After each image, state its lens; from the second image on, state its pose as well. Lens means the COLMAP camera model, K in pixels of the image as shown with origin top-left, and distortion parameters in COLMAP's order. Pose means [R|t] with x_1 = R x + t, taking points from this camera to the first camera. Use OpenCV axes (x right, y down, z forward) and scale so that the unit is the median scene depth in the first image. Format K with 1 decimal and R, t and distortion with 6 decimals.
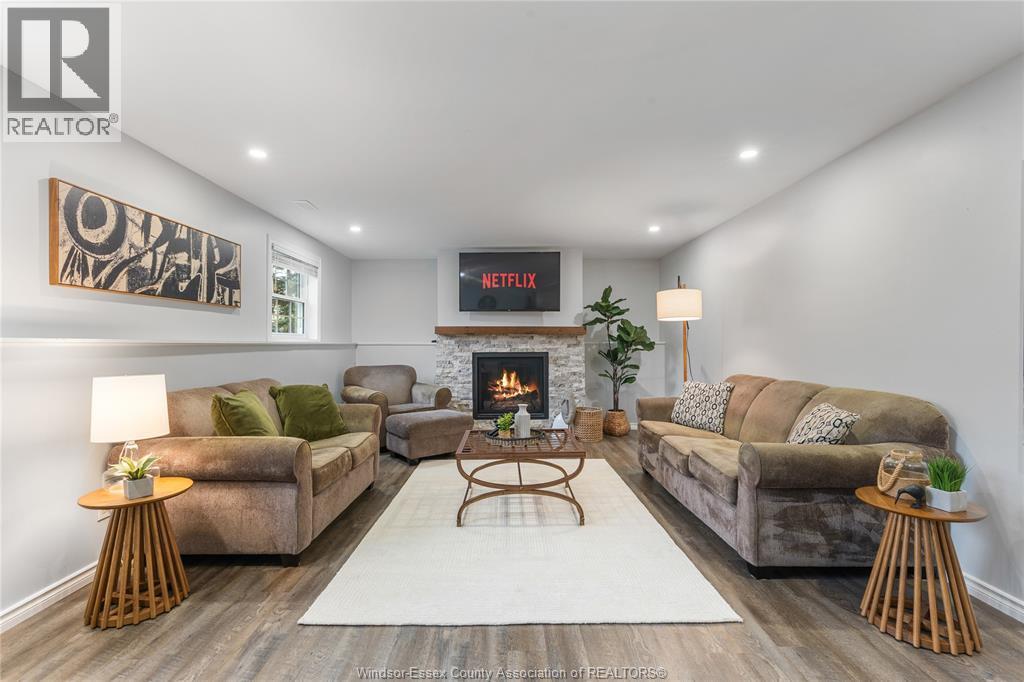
lens RADIAL K [[459.6, 0, 509.4], [0, 459.6, 338.5], [0, 0, 1]] dist [-0.008498, 0.002387]
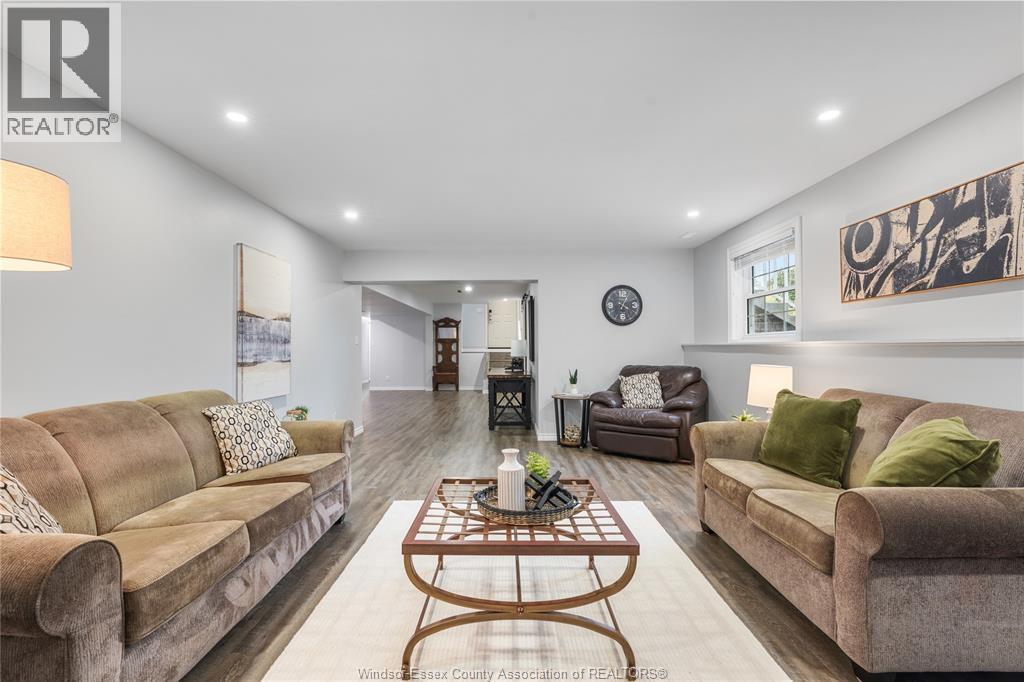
lens RADIAL K [[459.6, 0, 512.0], [0, 459.6, 346.9], [0, 0, 1]] dist [-0.008498, 0.002387]
pose [[-0.999976, 0.005517, -0.004187, 0.036787], [0.005581, 0.999864, -0.015493, 0.029159], [0.004101, -0.015516, -0.999871, 1.976464]]
